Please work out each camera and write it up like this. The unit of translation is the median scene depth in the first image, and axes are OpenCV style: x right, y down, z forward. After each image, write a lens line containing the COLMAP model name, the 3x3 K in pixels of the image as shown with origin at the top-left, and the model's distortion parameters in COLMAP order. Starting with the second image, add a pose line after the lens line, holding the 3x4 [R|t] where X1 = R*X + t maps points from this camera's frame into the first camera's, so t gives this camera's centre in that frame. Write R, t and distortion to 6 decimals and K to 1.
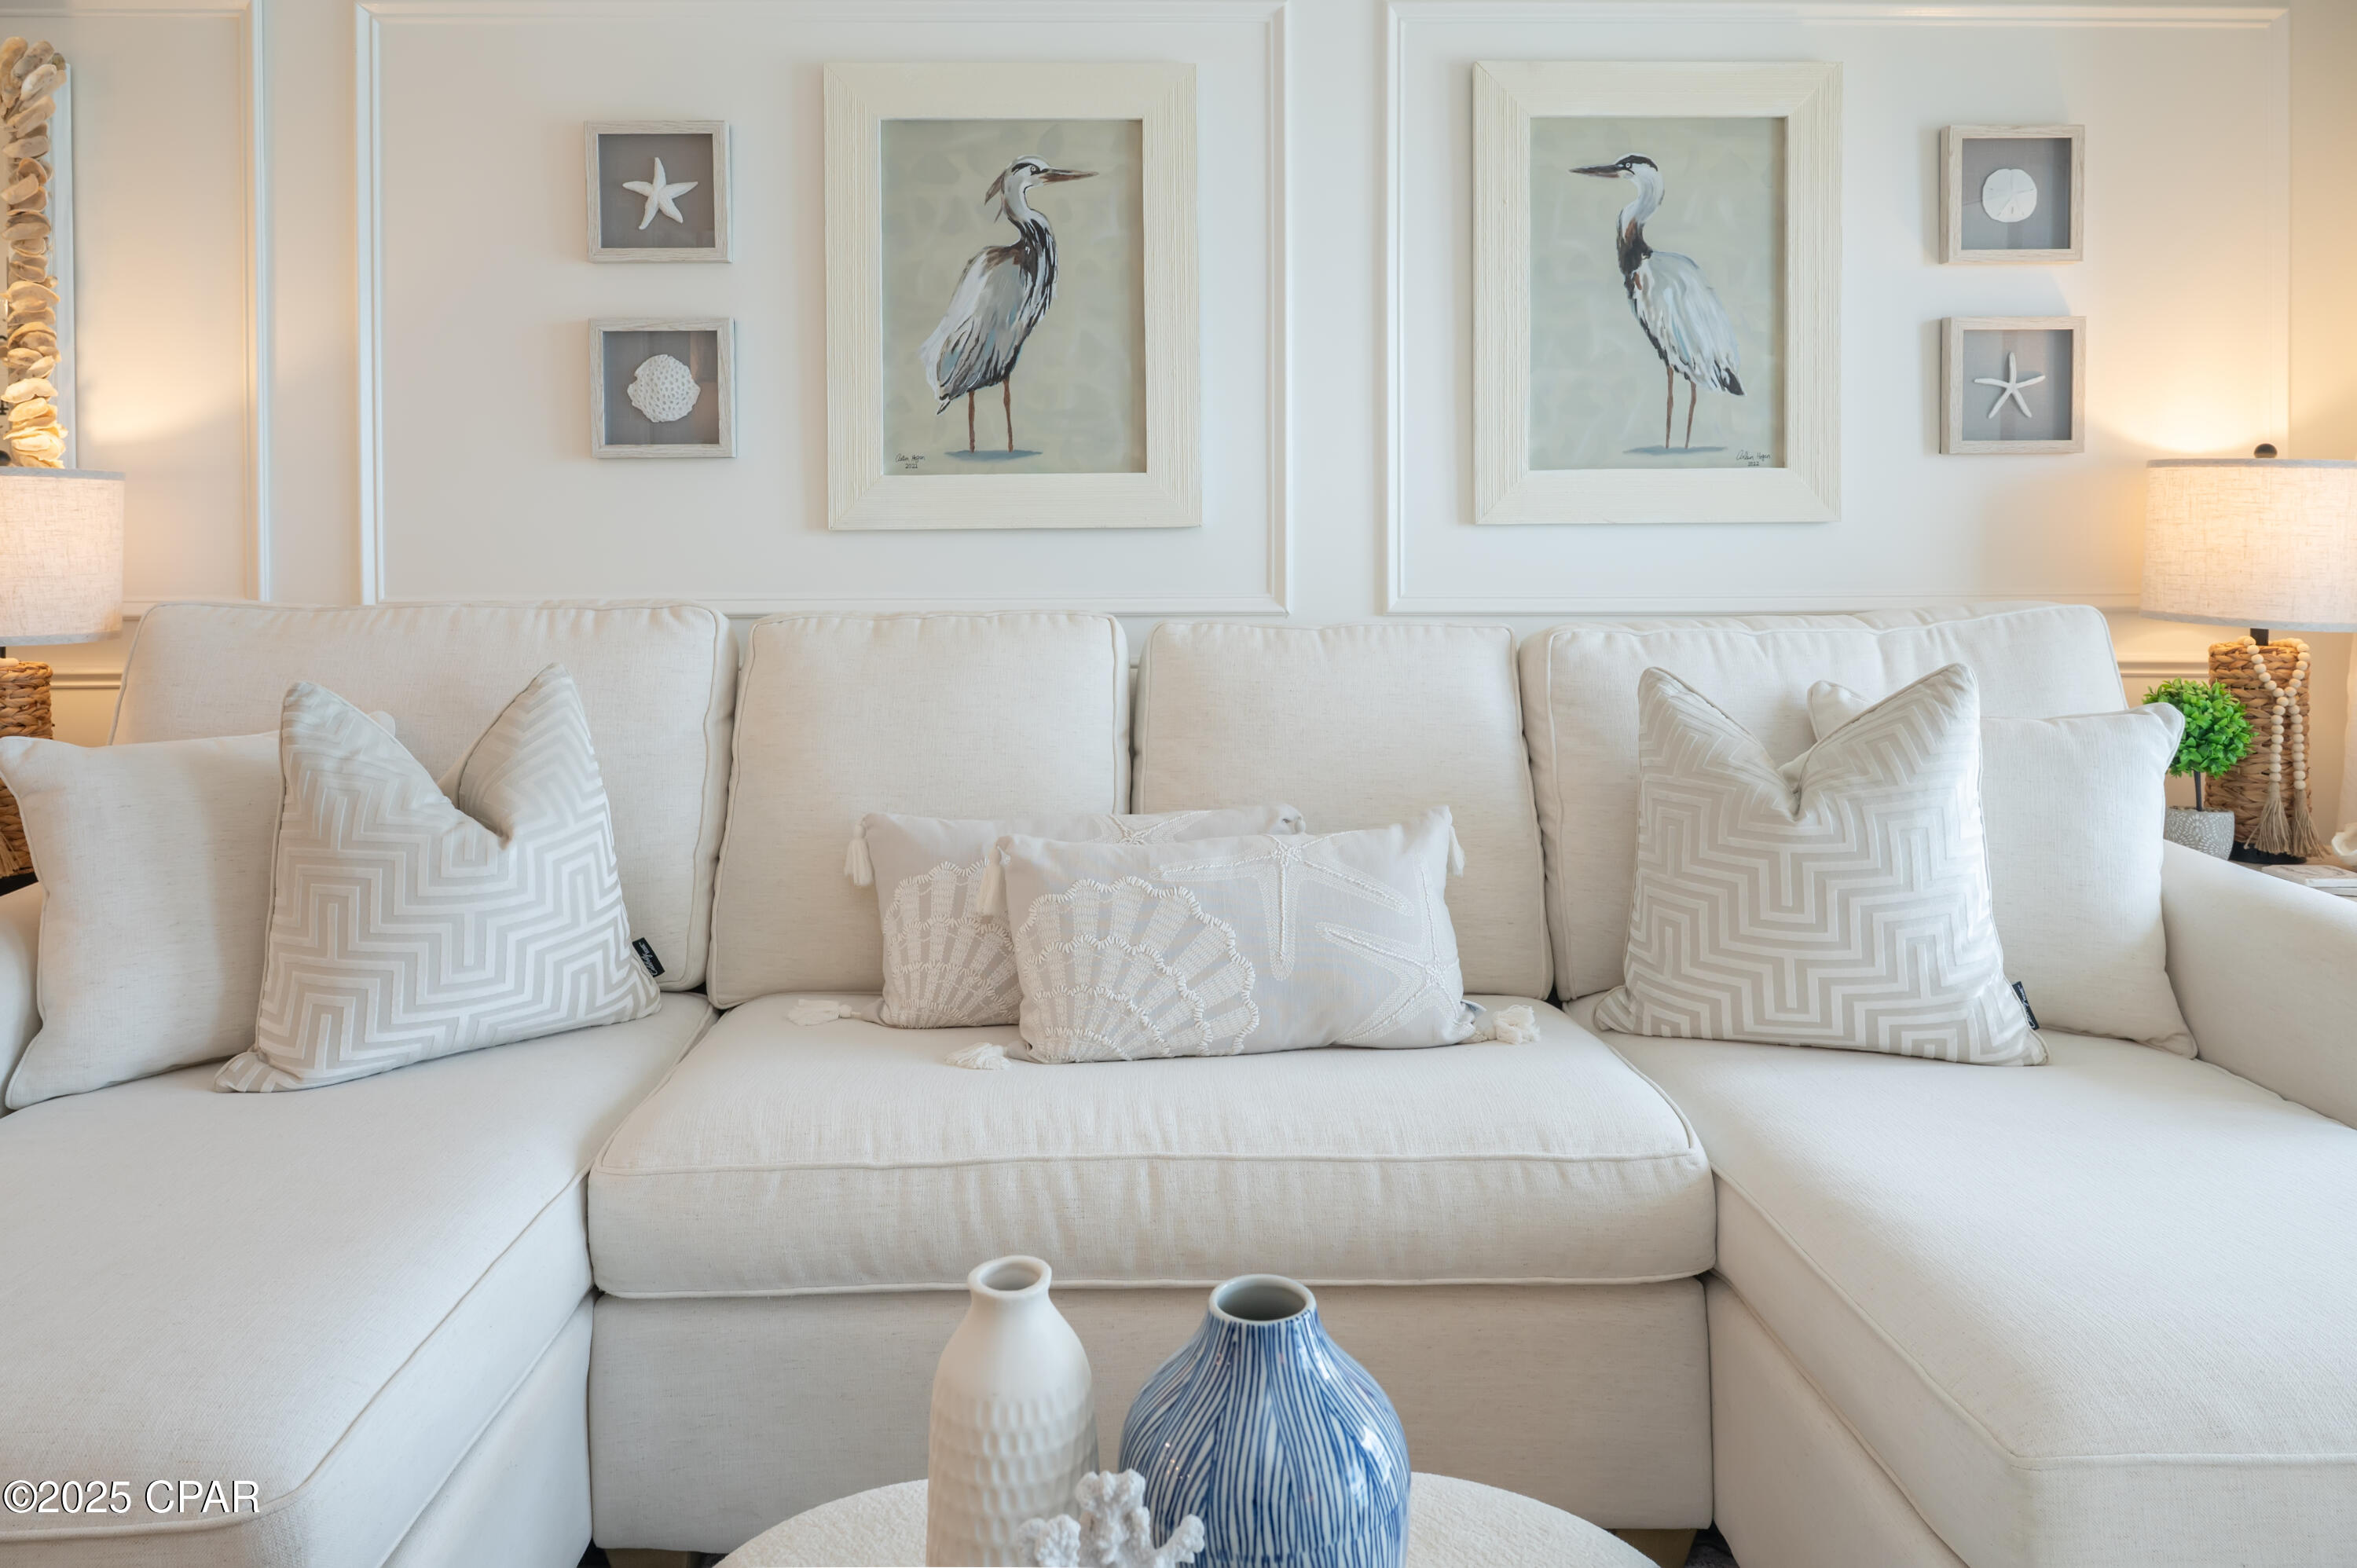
lens RADIAL K [[1604.3, 0, 1173.8], [0, 1604.3, 649.0], [0, 0, 1]] dist [-0.001874, 0.000793]
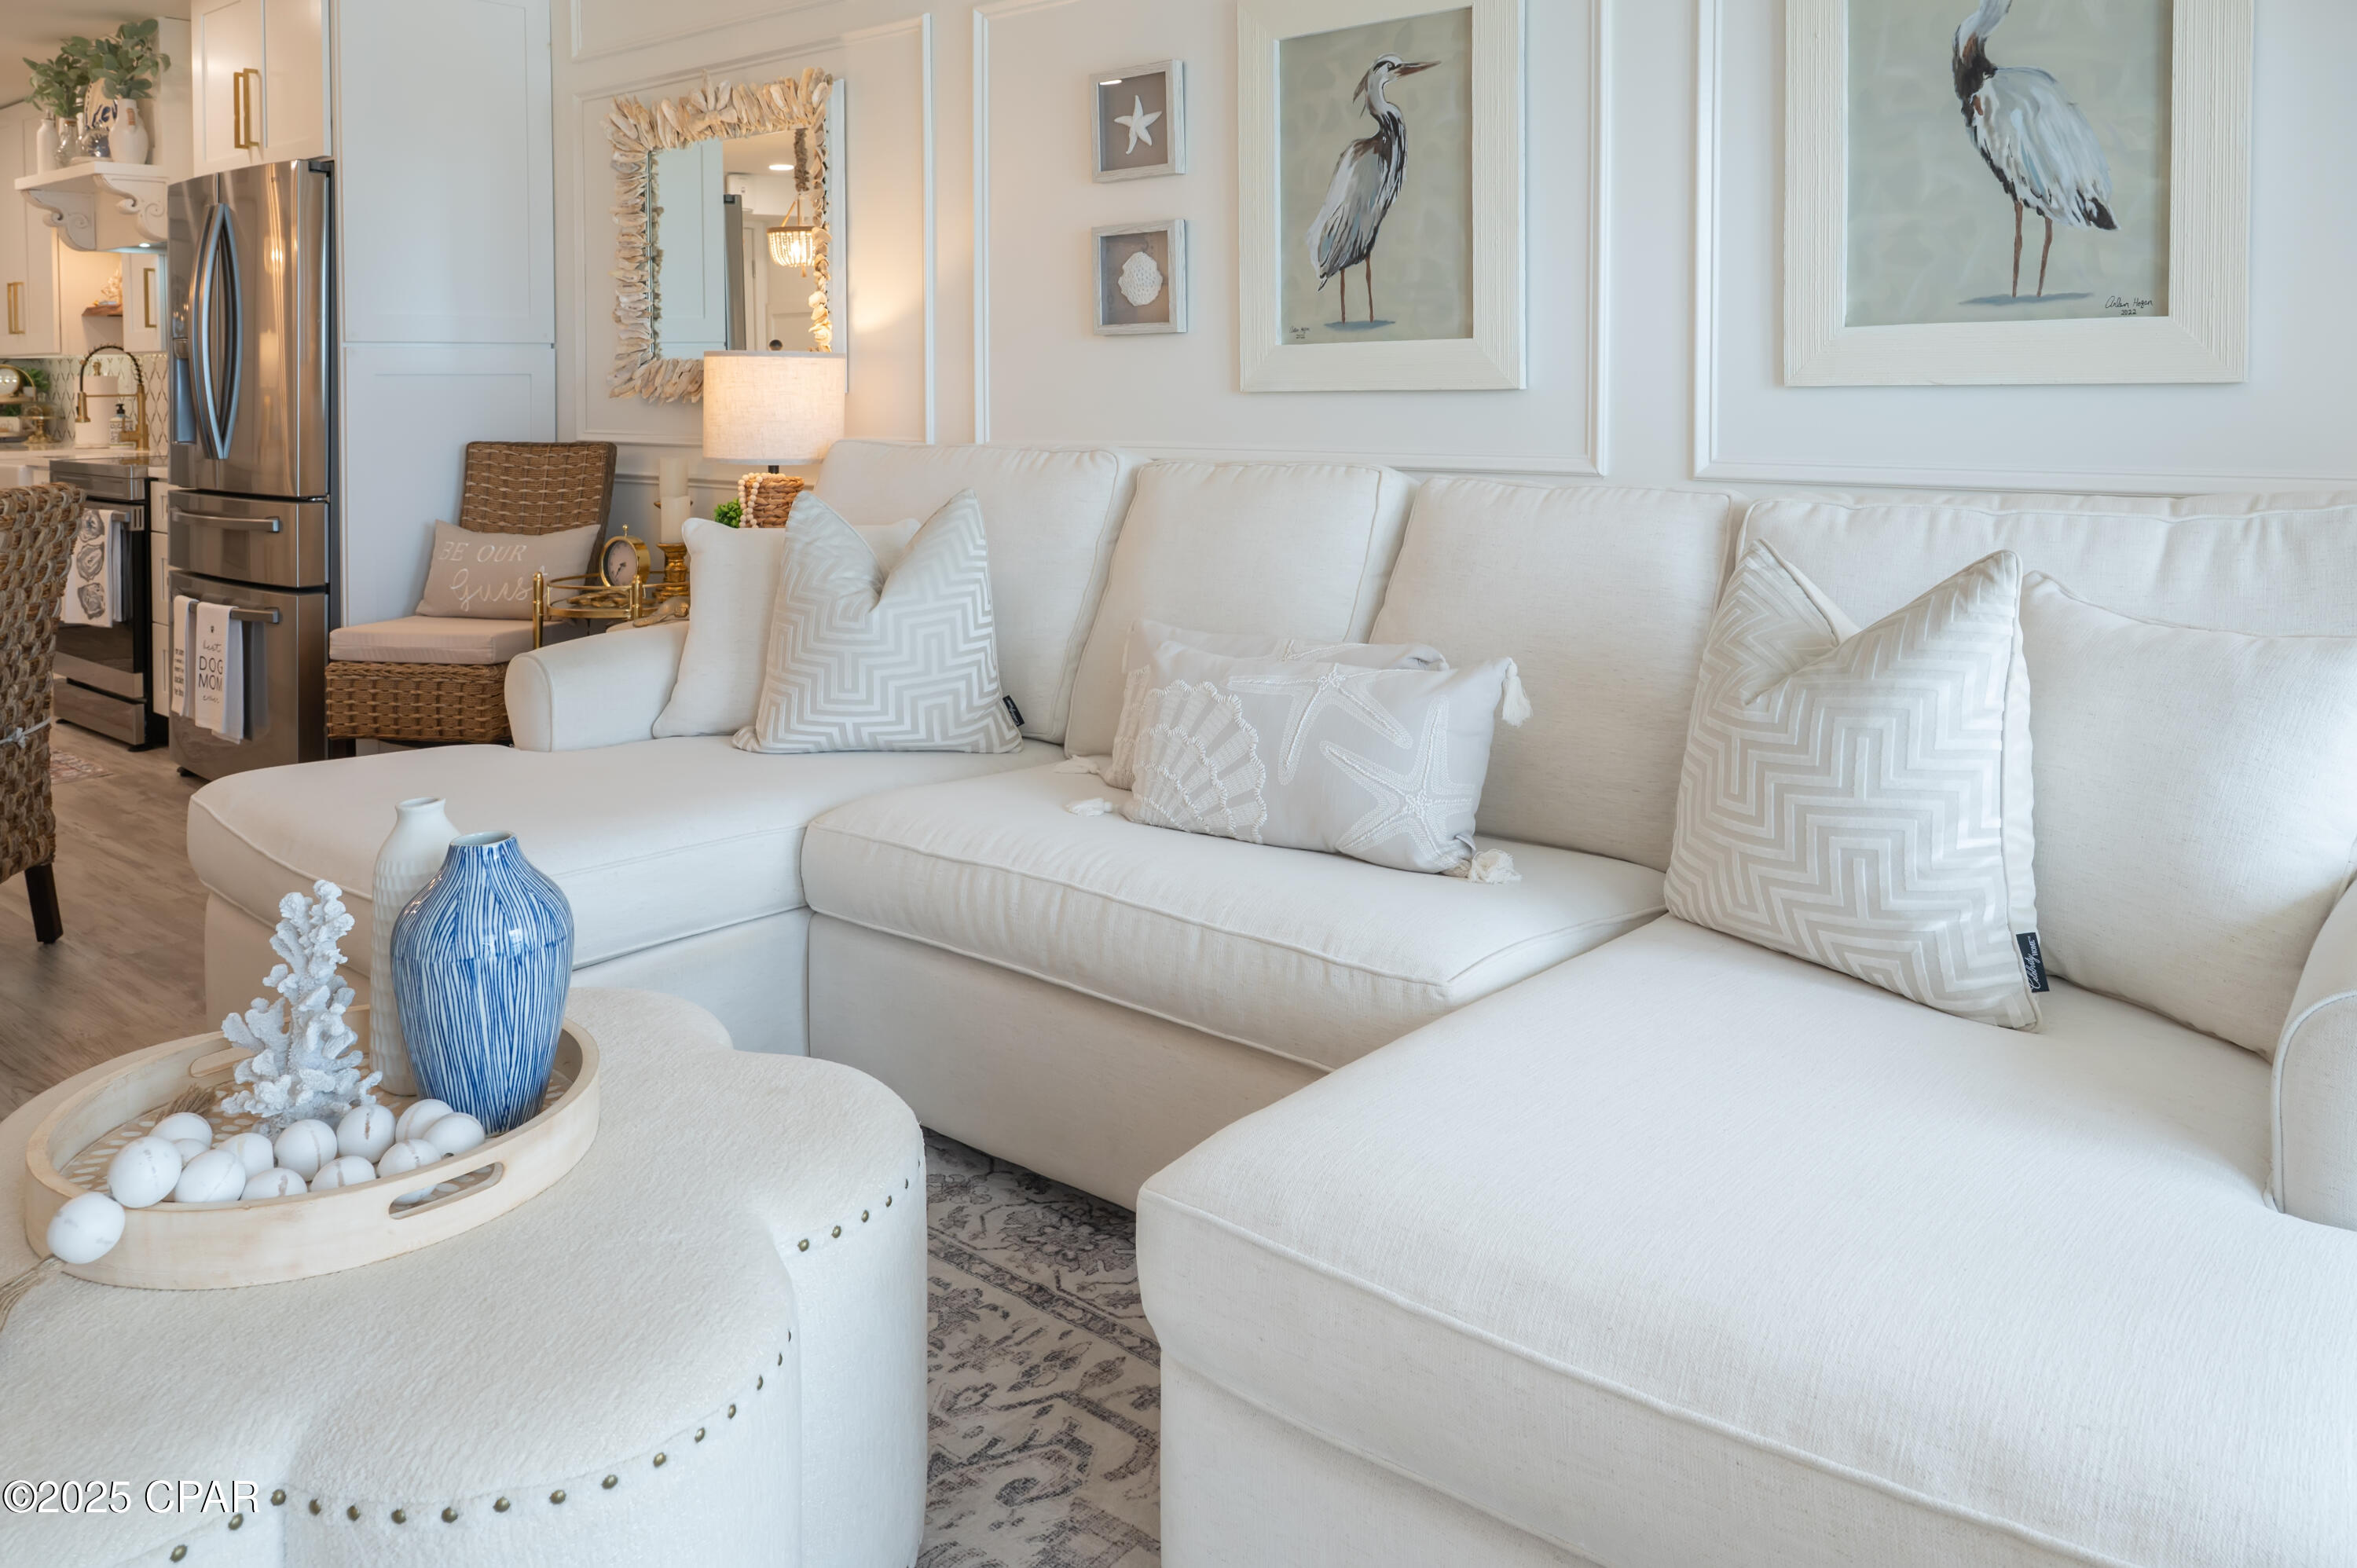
lens RADIAL K [[1608.7, 0, 1178.4], [0, 1608.7, 563.9], [0, 0, 1]] dist [0.000436, 0.001032]
pose [[0.761813, 0.069914, -0.644013, 0.733022], [-0.048668, 0.997526, 0.050721, -0.006073], [0.645966, -0.007296, 0.763332, 0.070843]]
